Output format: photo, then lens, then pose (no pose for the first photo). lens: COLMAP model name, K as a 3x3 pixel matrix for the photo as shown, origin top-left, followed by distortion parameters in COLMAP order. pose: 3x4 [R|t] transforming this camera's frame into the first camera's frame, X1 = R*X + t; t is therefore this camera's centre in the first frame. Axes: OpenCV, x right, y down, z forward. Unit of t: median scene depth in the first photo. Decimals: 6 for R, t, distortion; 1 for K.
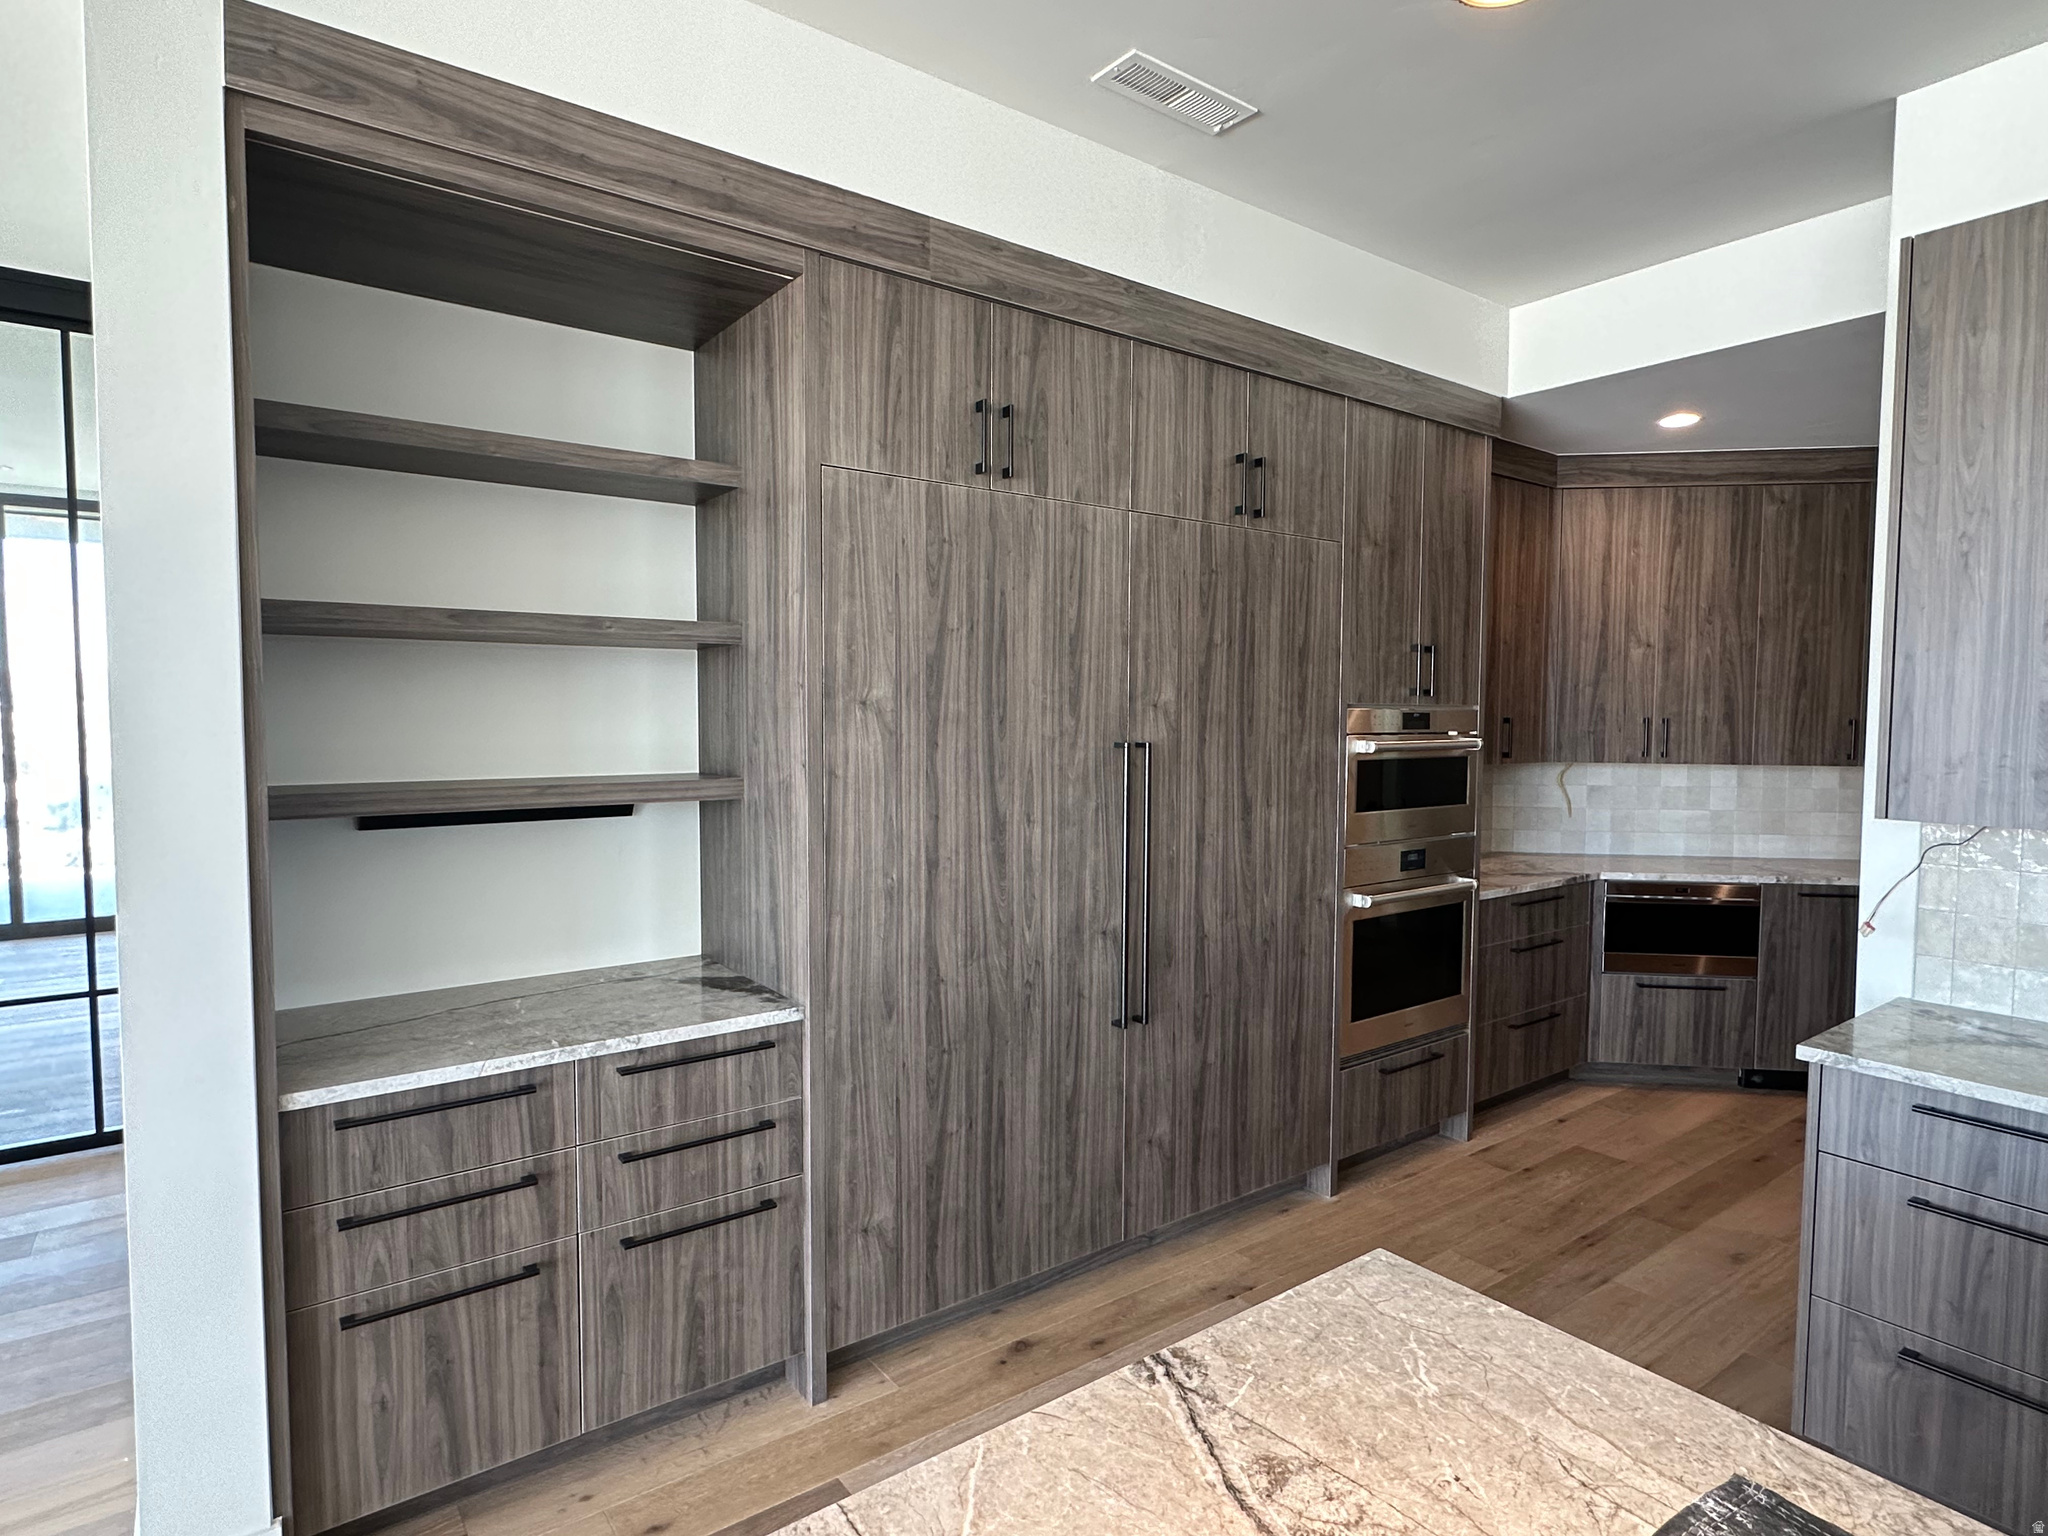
lens RADIAL K [[1109.1, 0, 1024.0], [0, 1109.1, 768.0], [0, 0, 1]] dist [-0.002822, -0.001274]
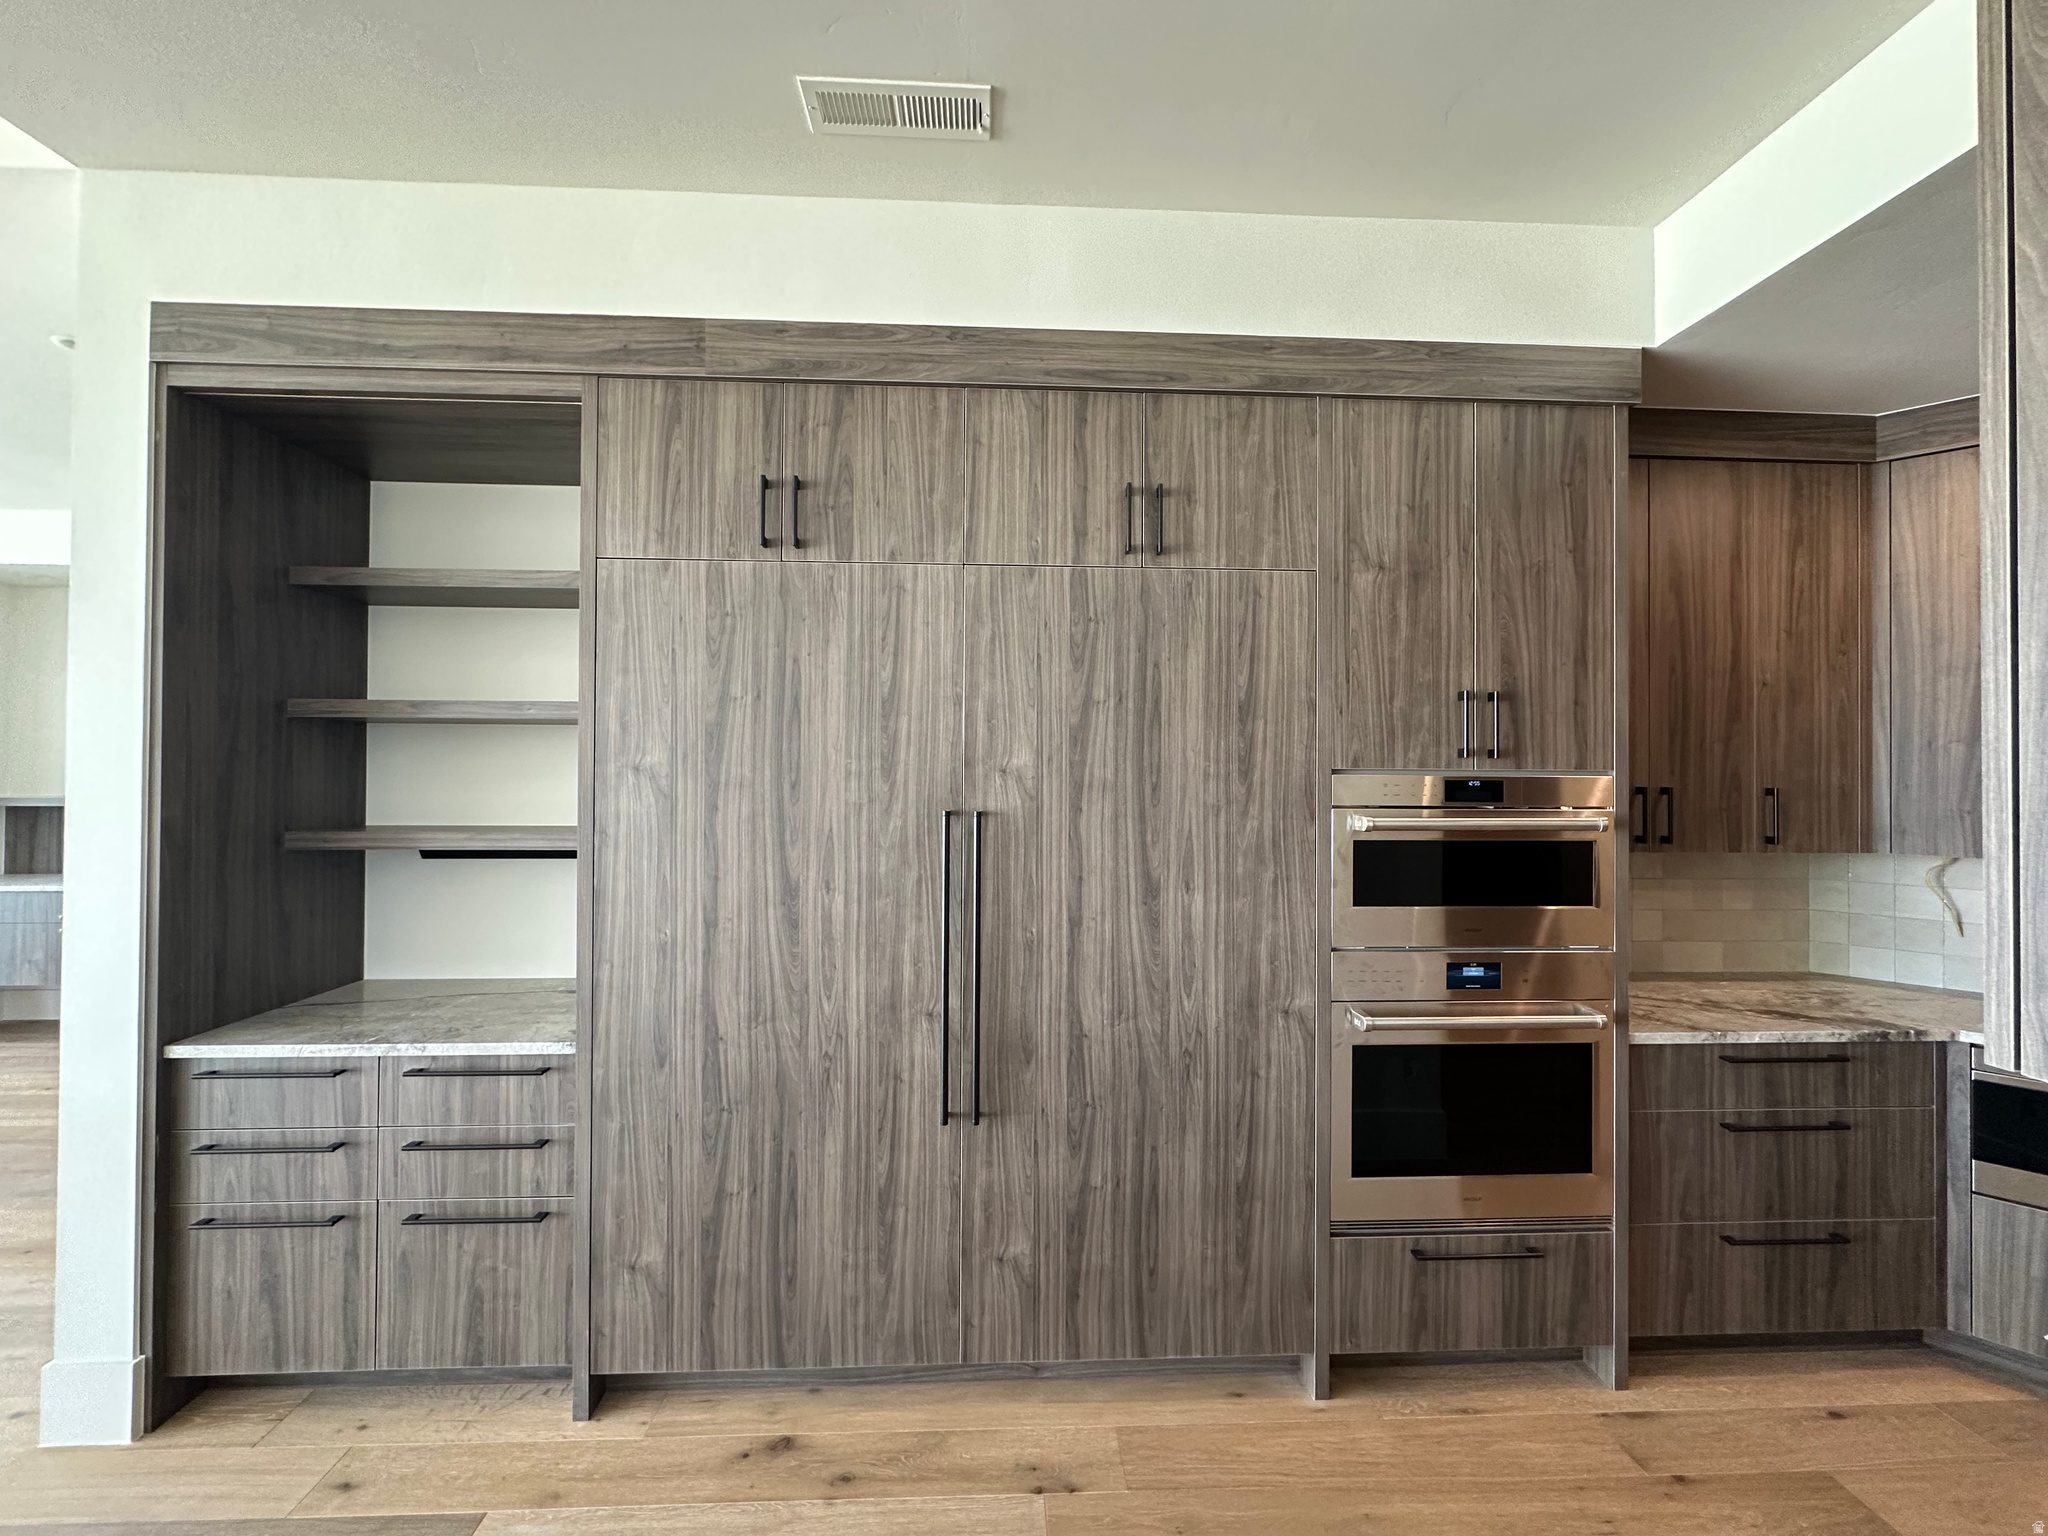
lens RADIAL K [[891.6, 0, 957.6], [0, 891.6, 765.2], [0, 0, 1]] dist [-0.003311, -0.000115]
pose [[0.830674, -0.006030, -0.556726, 0.525410], [-0.031385, 0.997844, -0.057637, -0.018478], [0.555873, 0.065350, 0.828694, 0.390817]]
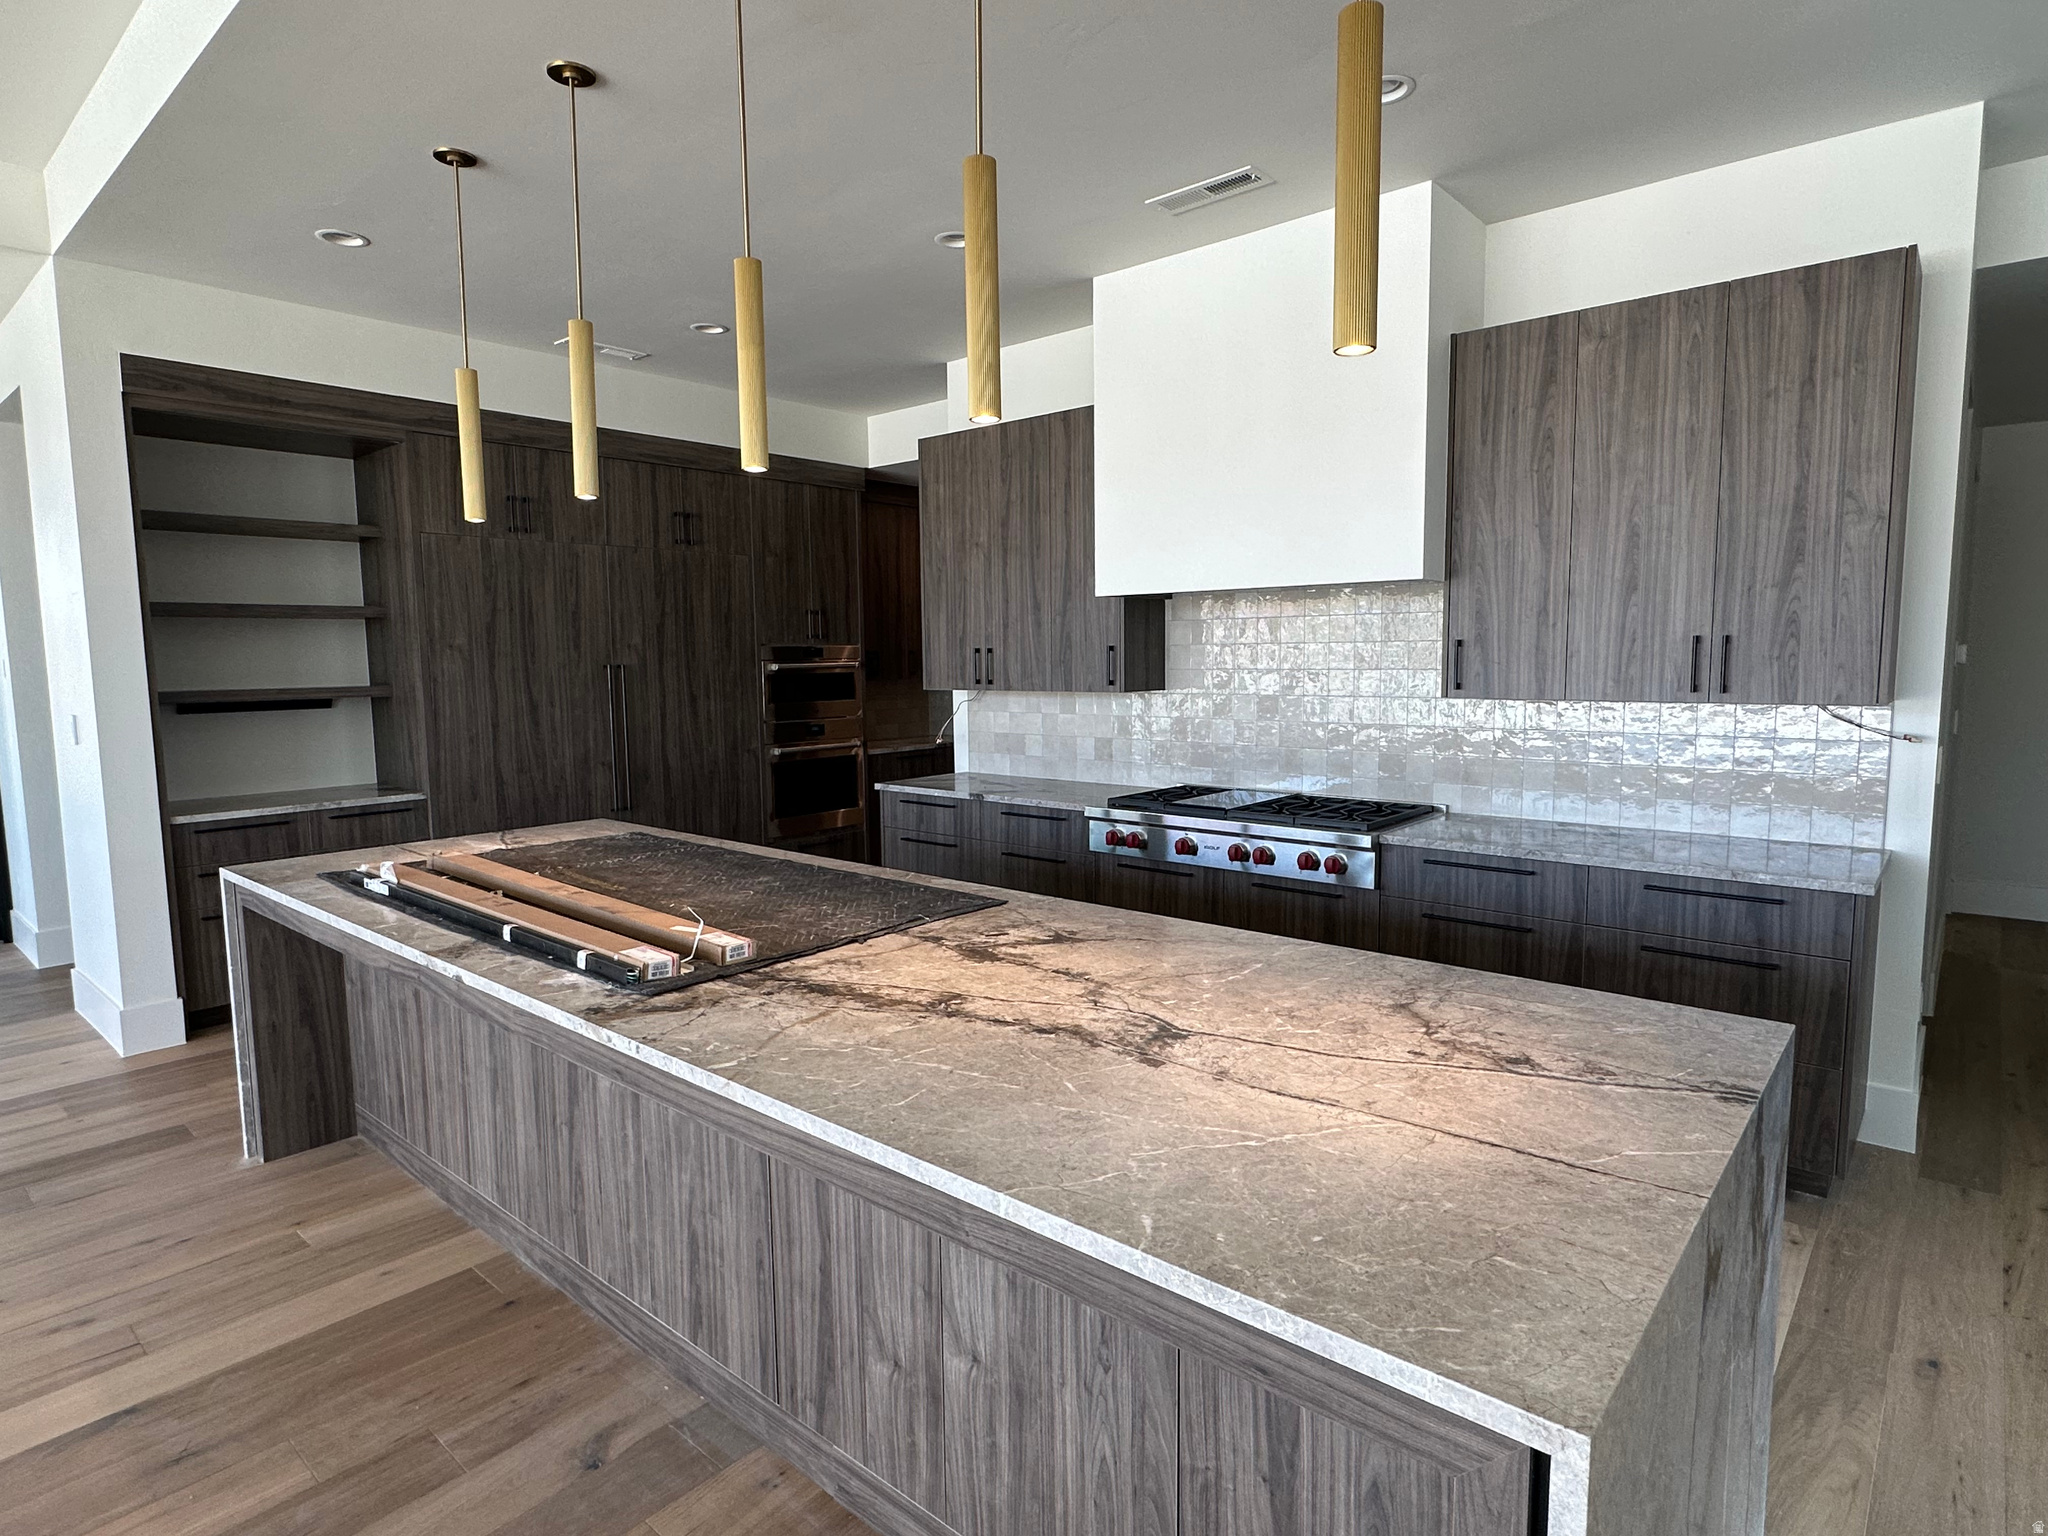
lens RADIAL K [[1100.4, 0, 1014.8], [0, 1100.4, 767.7], [0, 0, 1]] dist [-0.000825, -0.000025]
pose [[0.977994, -0.038619, 0.205026, 0.396278], [0.028492, 0.998234, 0.052120, 0.078710], [-0.206677, -0.045131, 0.977368, -1.076309]]
